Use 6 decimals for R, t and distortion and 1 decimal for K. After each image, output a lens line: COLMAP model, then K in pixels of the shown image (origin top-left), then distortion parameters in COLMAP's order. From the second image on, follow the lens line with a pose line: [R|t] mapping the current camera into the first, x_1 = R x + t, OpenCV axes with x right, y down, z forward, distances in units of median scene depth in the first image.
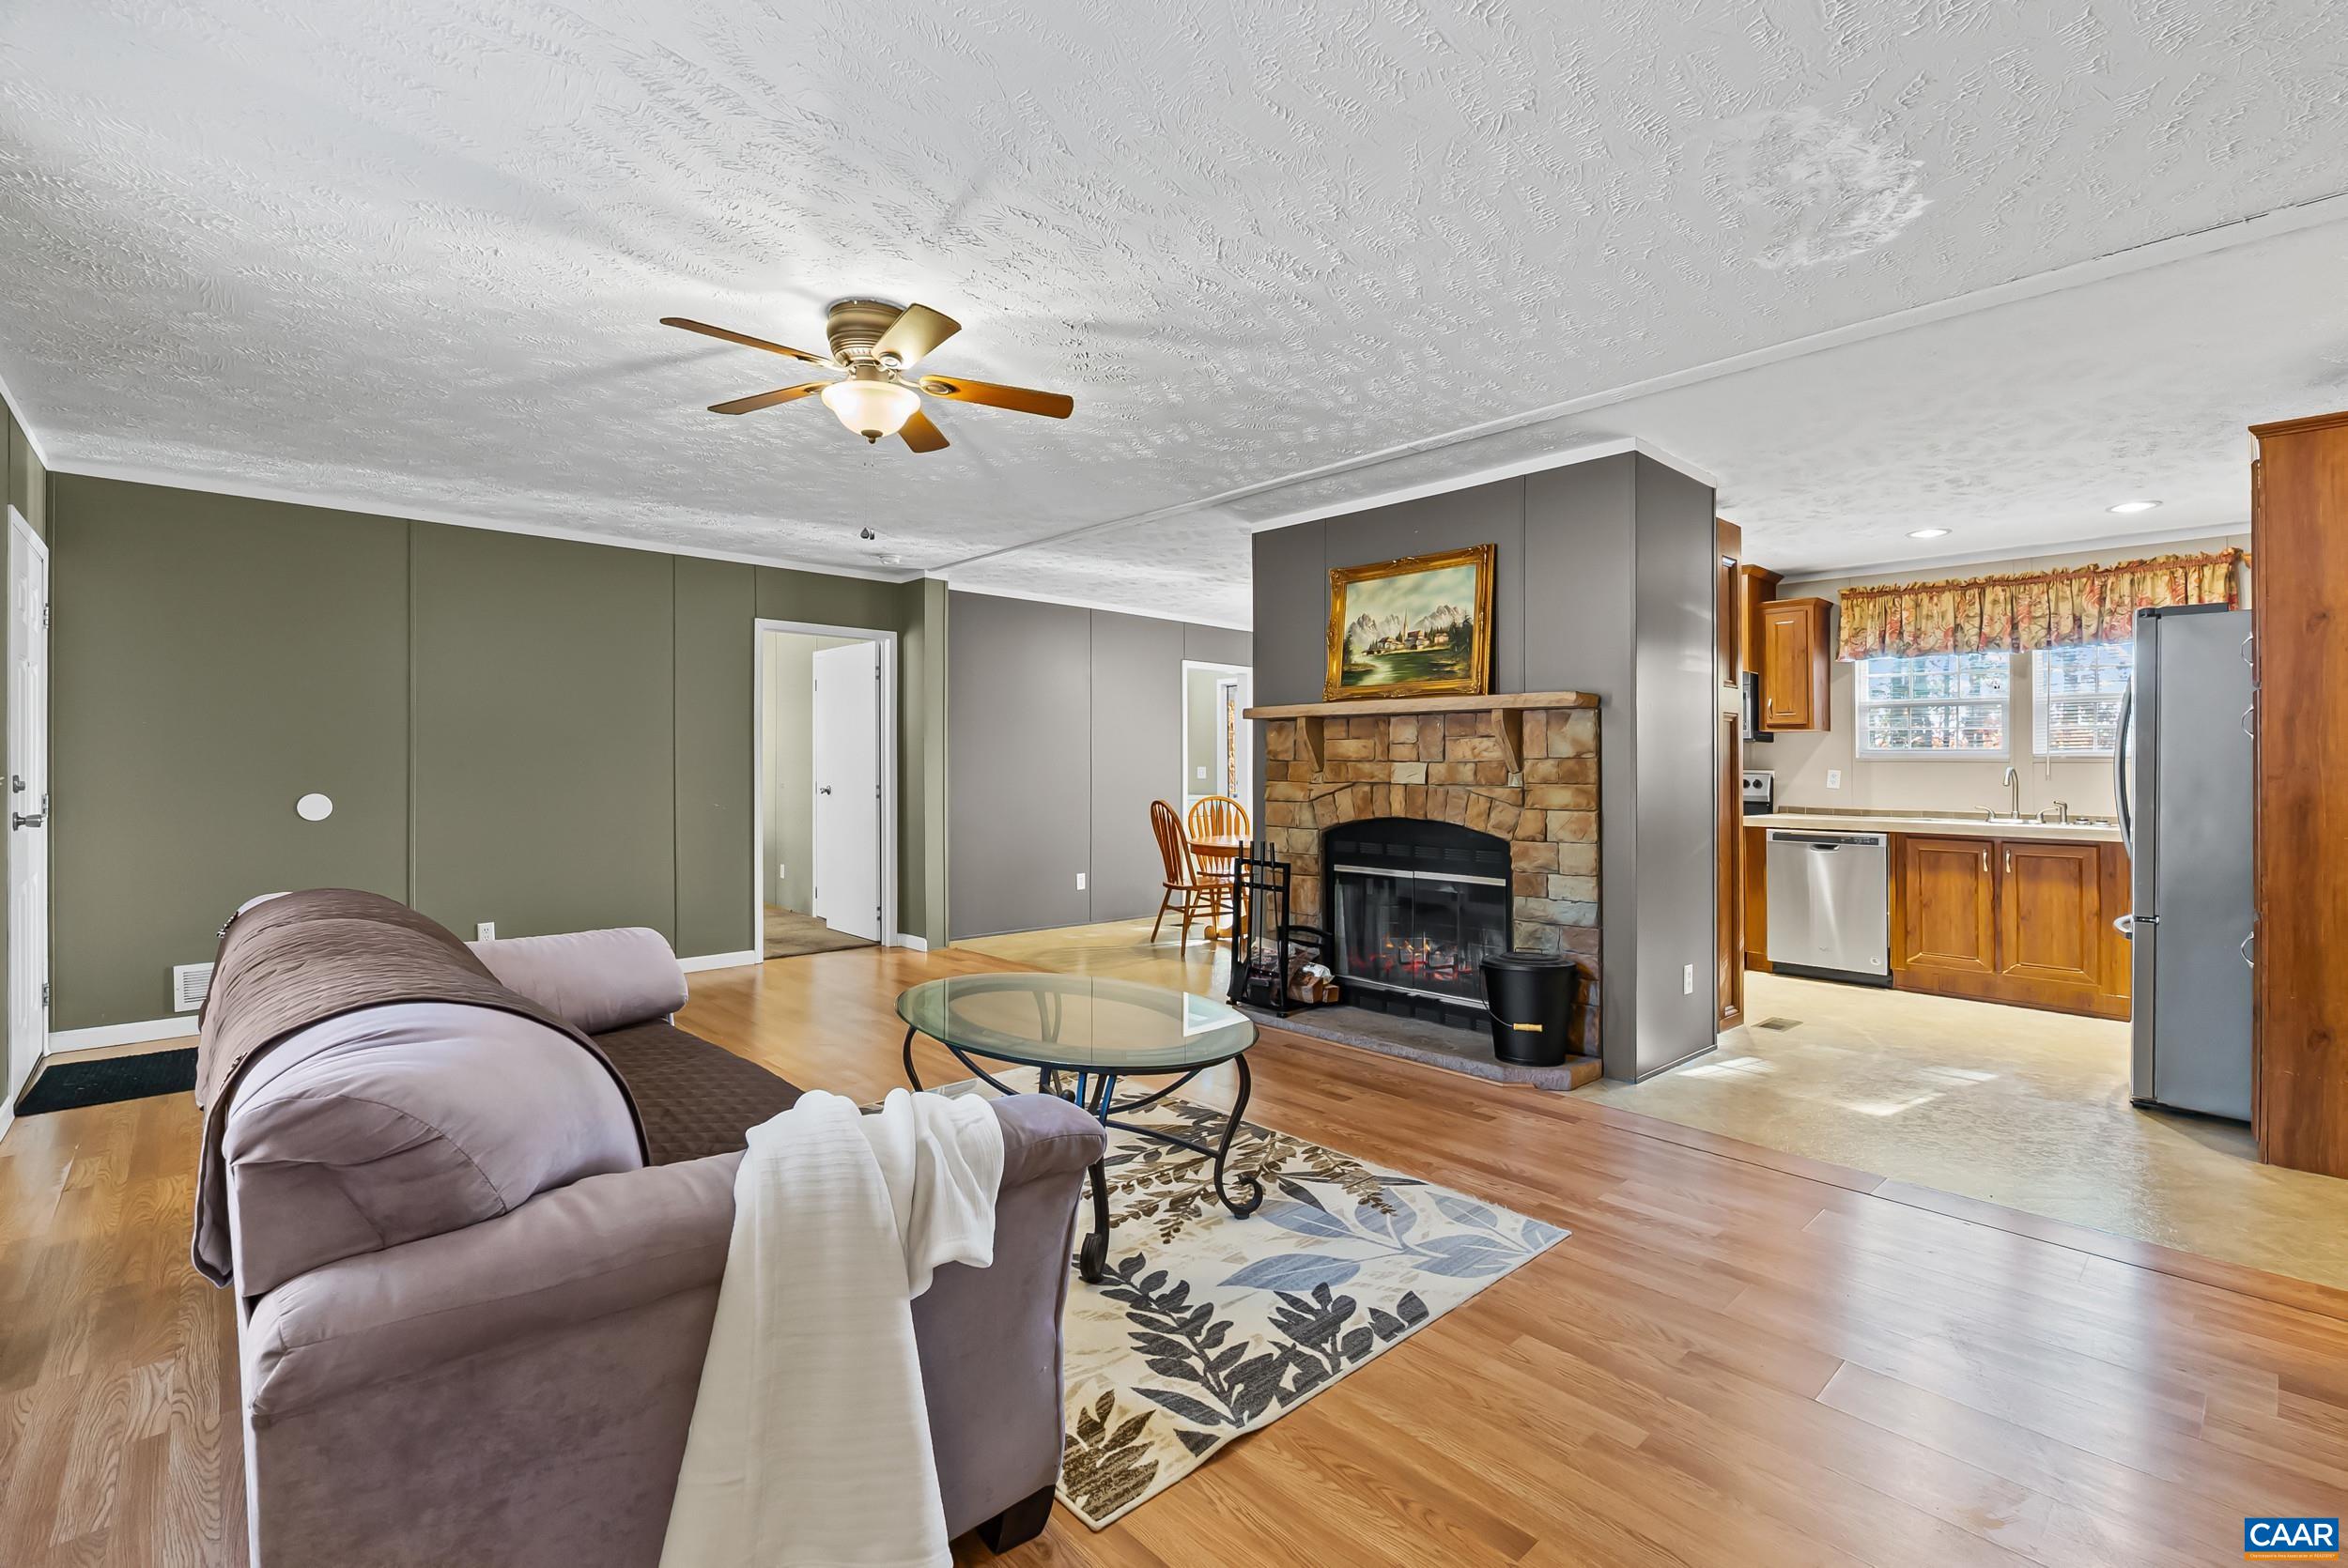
lens RADIAL K [[1052.1, 0, 1179.6], [0, 1052.1, 750.6], [0, 0, 1]] dist [-0.000998, 0.000066]
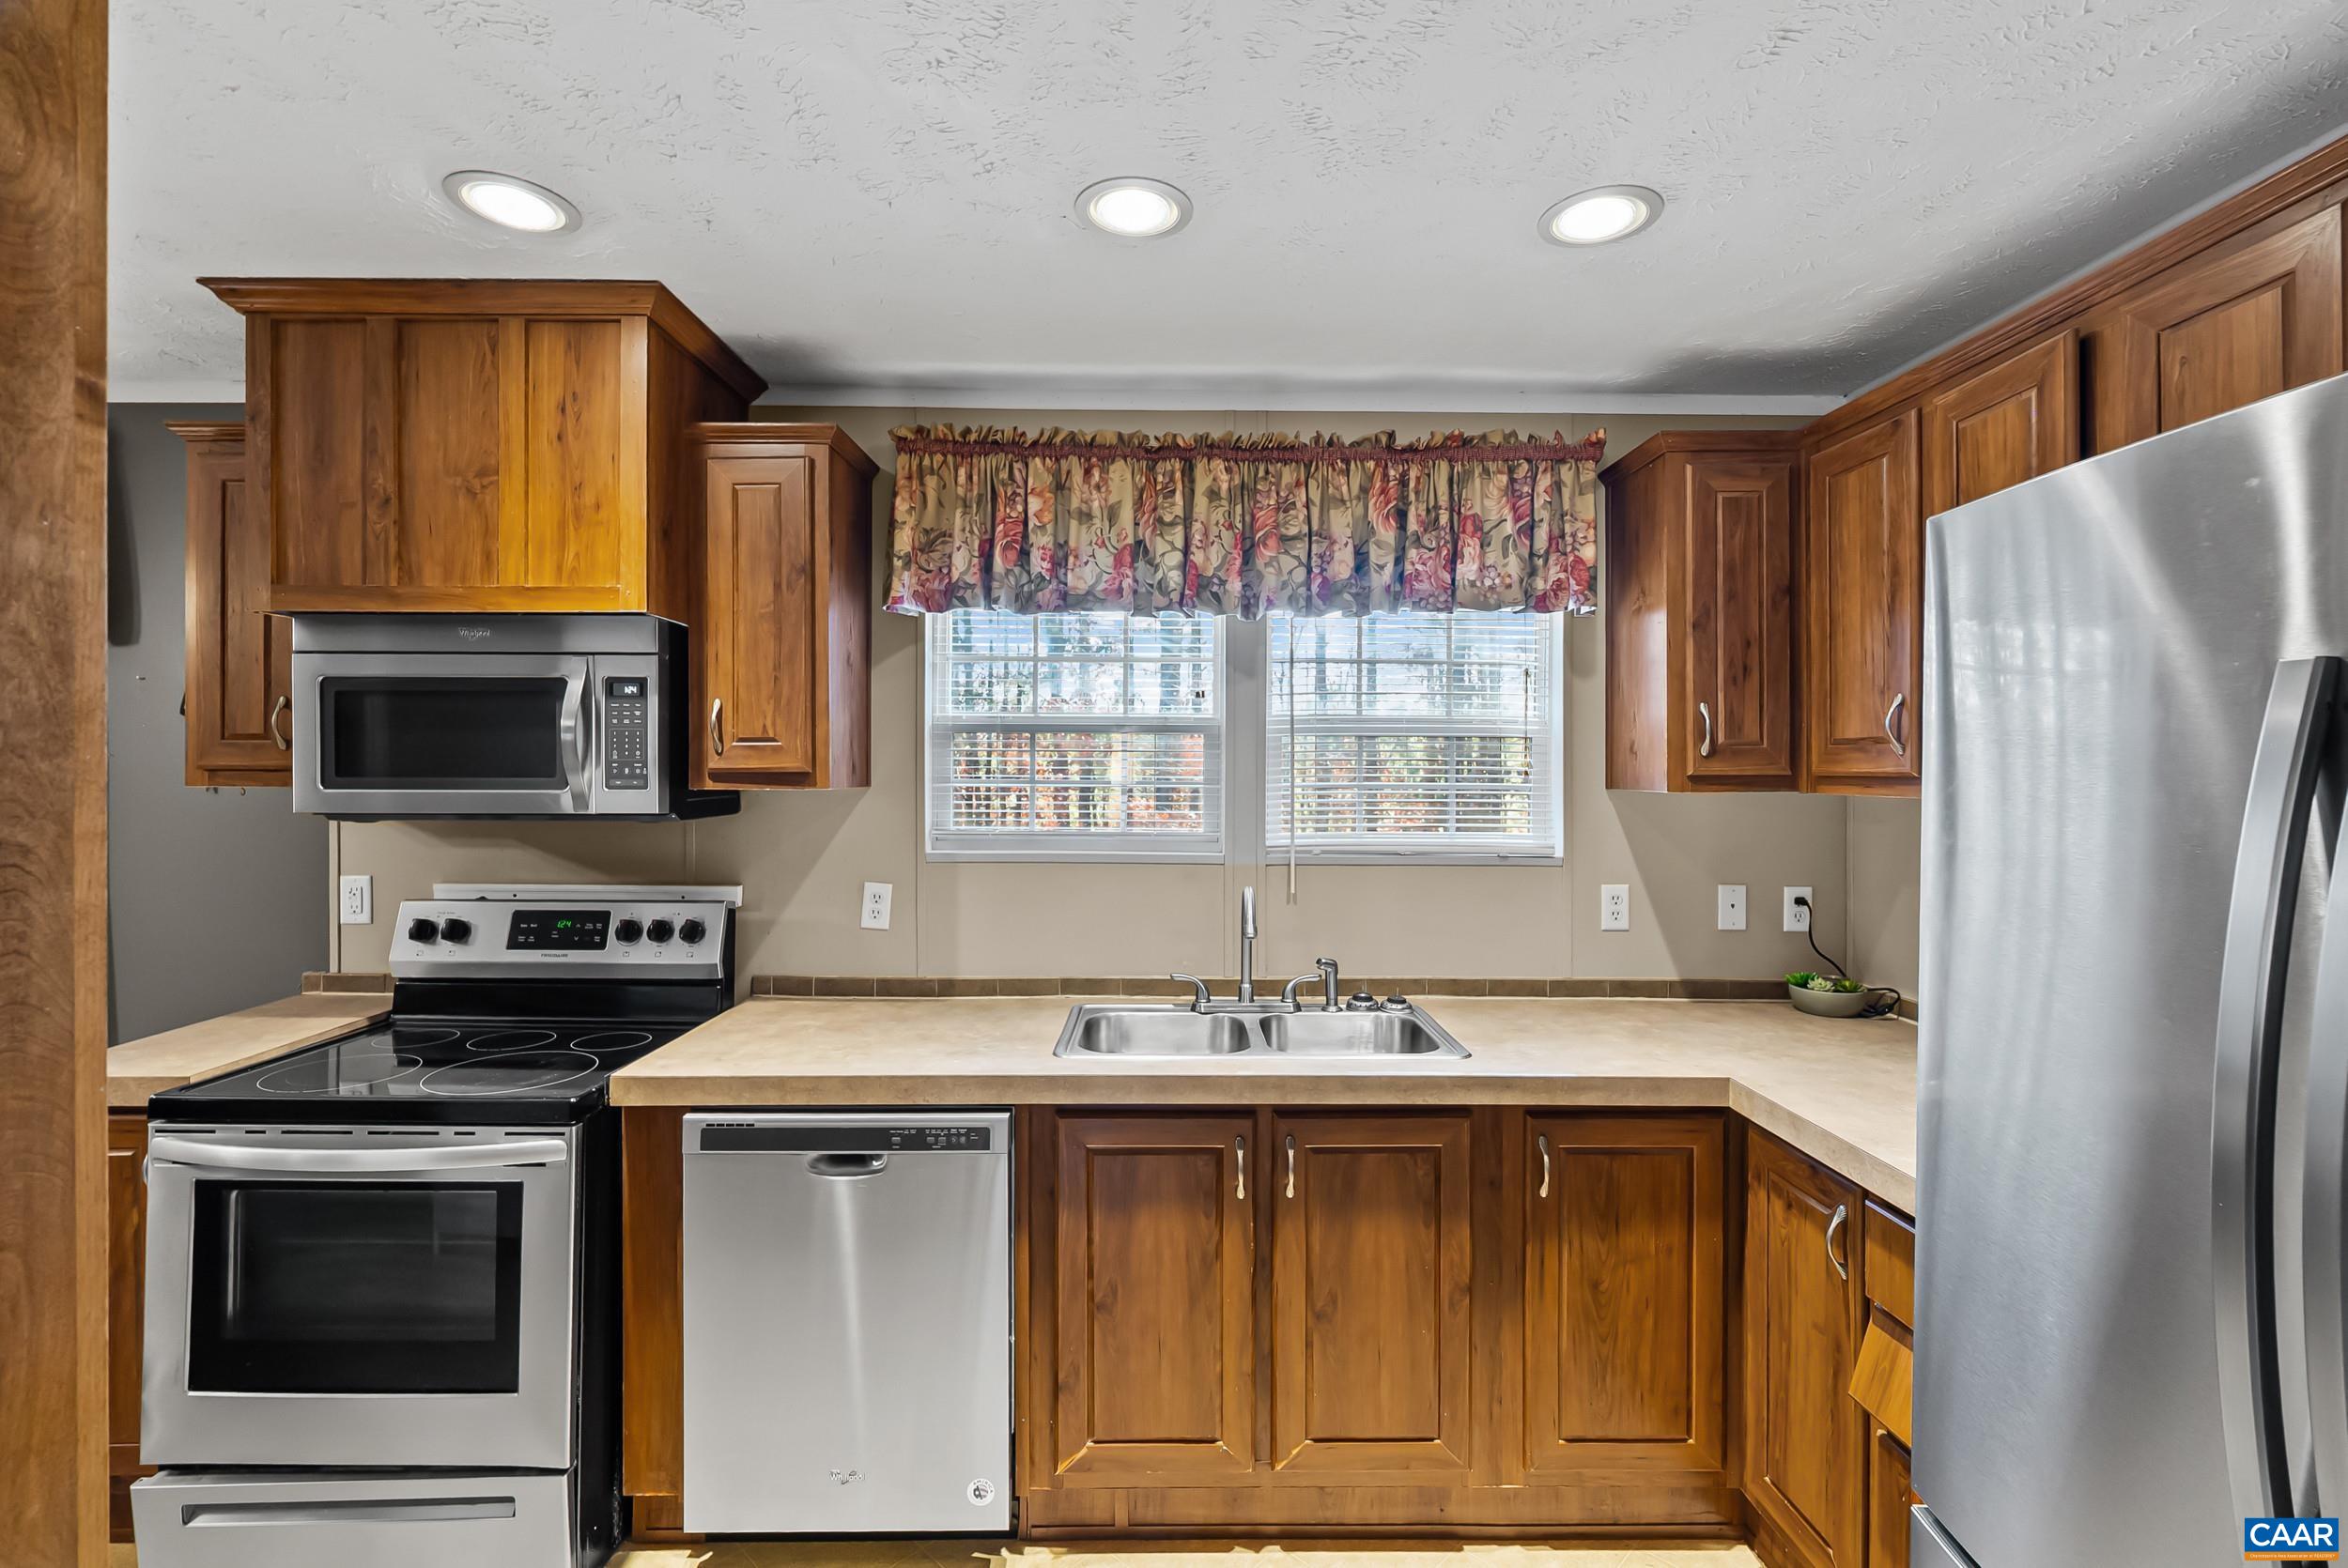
lens RADIAL K [[1051.7, 0, 1183.2], [0, 1051.7, 773.9], [0, 0, 1]] dist [0.001638, 0.000349]
pose [[0.675935, -0.006093, 0.736936, 0.442363], [-0.010659, 0.999780, 0.018044, -0.034905], [-0.736884, -0.020052, 0.675721, 0.702650]]
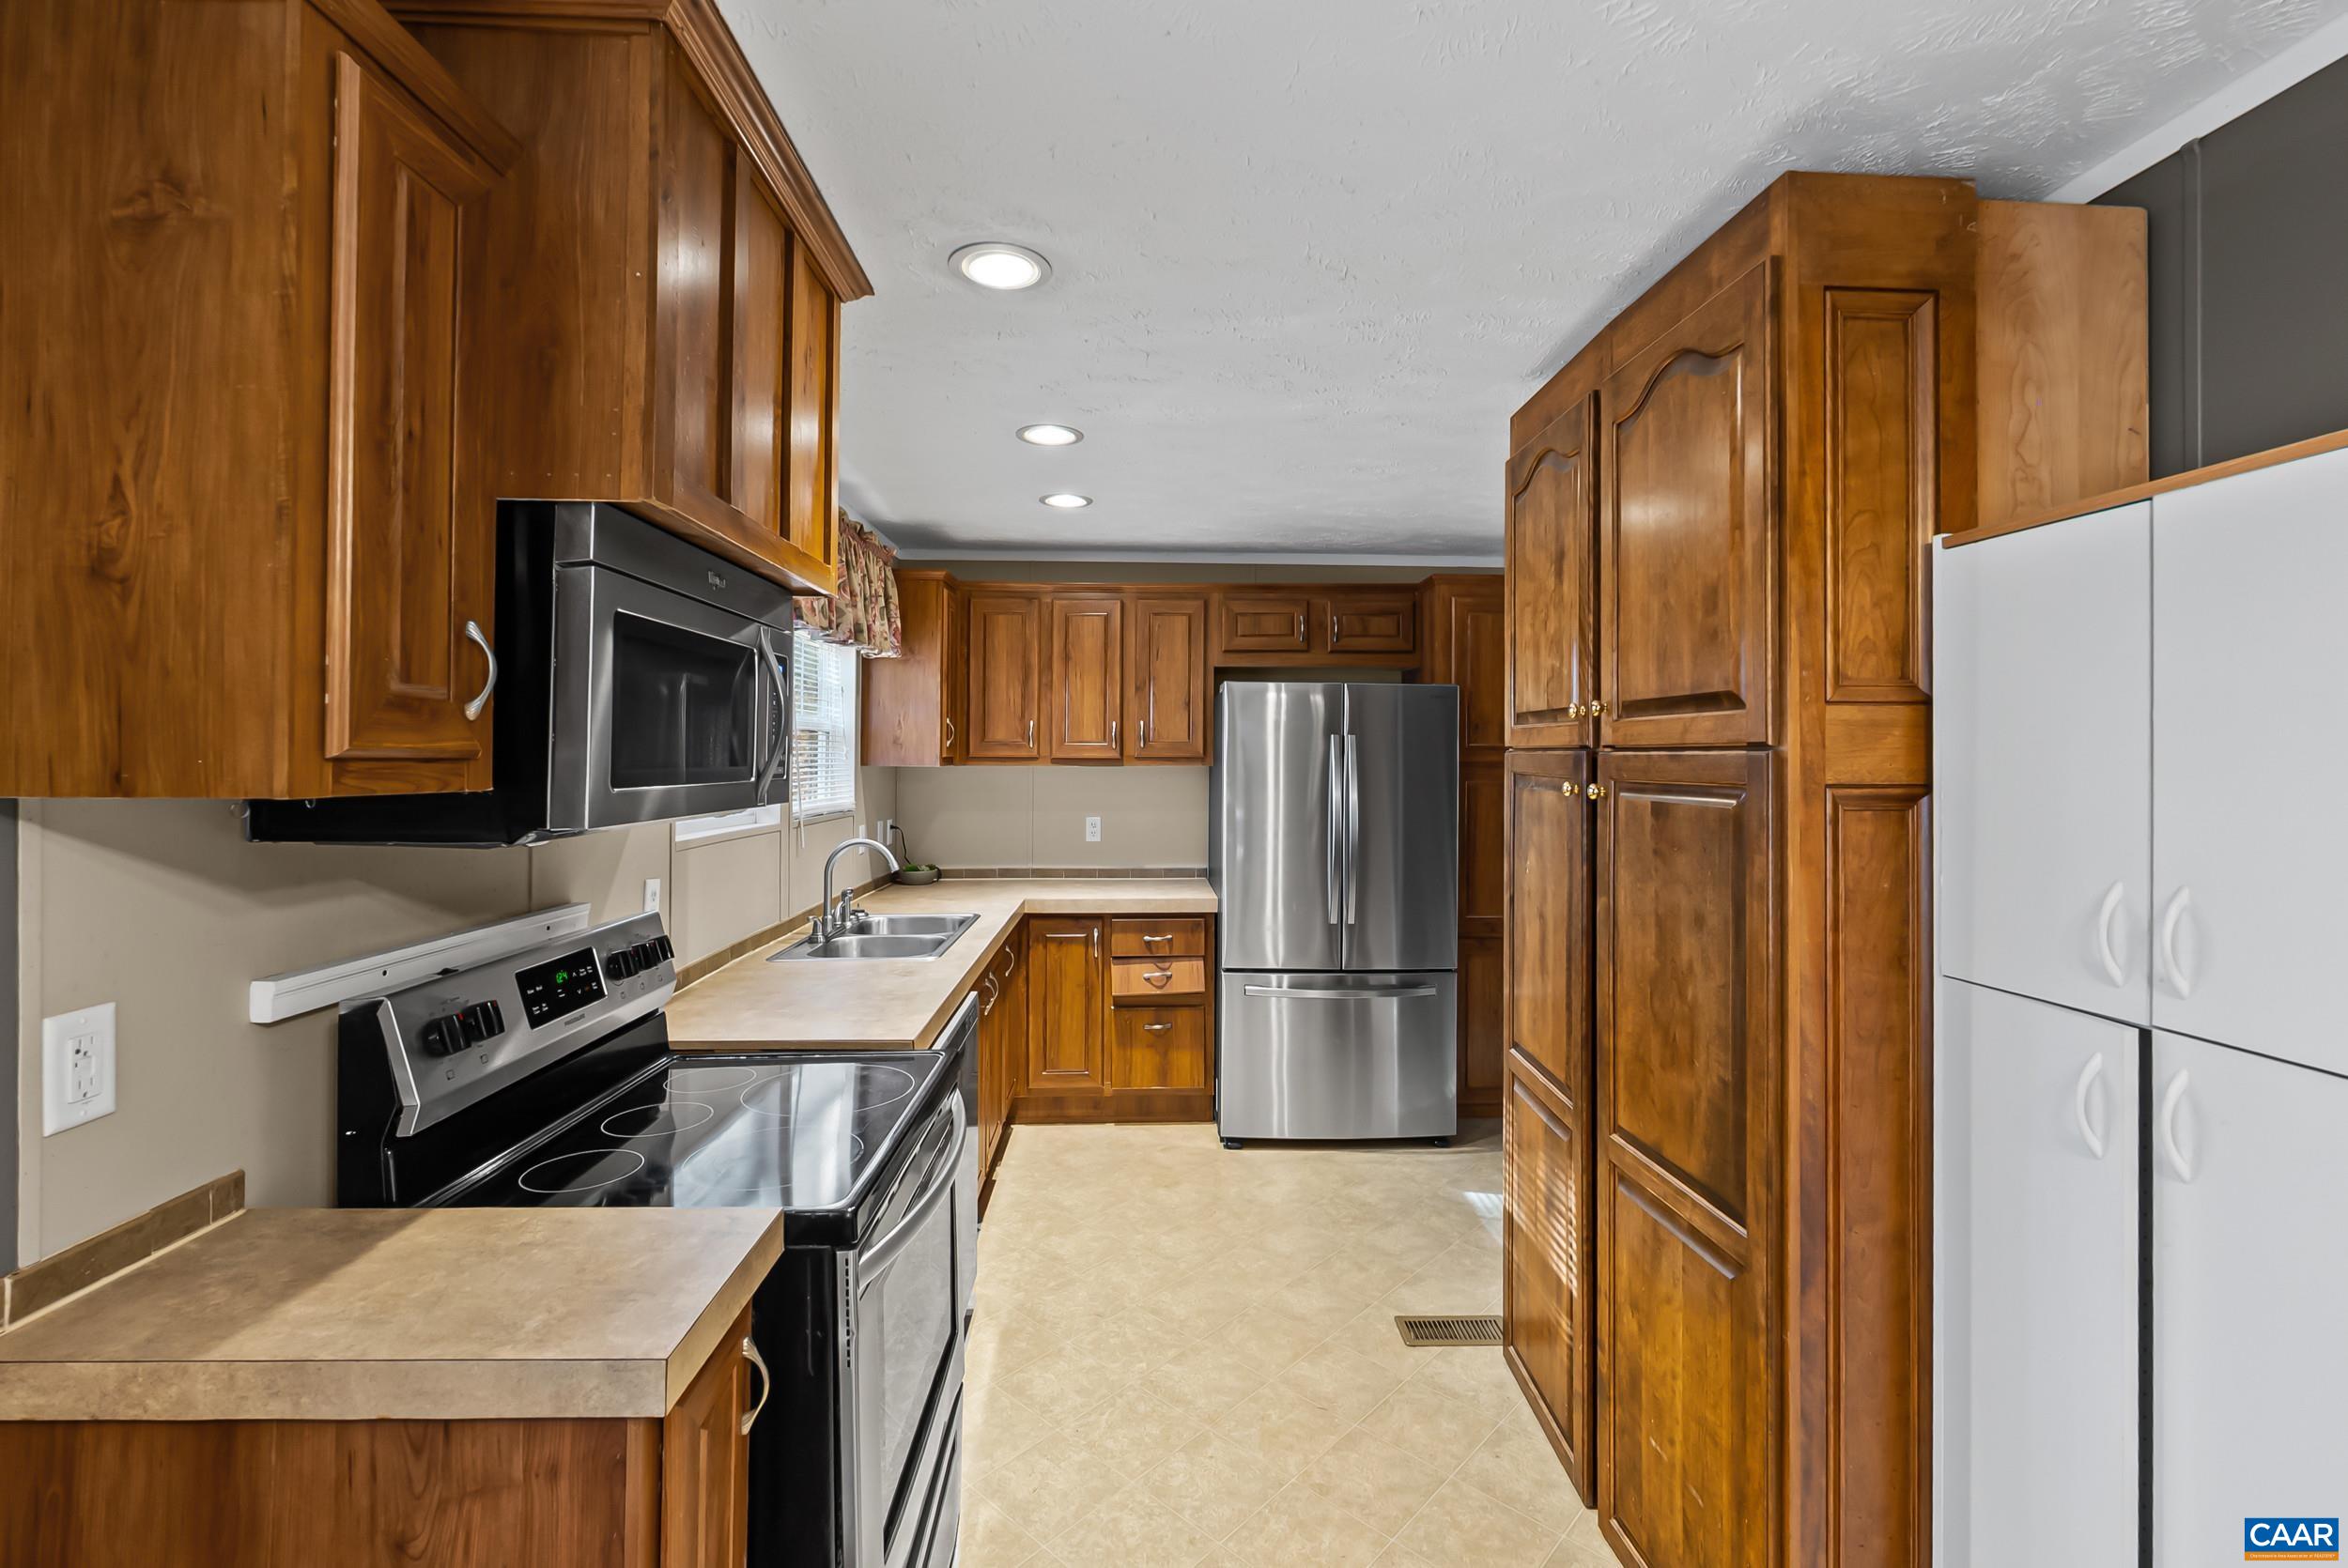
lens RADIAL K [[1051.7, 0, 1183.2], [0, 1051.7, 773.9], [0, 0, 1]] dist [0.001638, 0.000349]
pose [[-0.763878, -0.018206, 0.645104, 0.267734], [-0.016411, 0.999827, 0.008784, -0.027371], [-0.645153, -0.003877, -0.764044, 1.260352]]
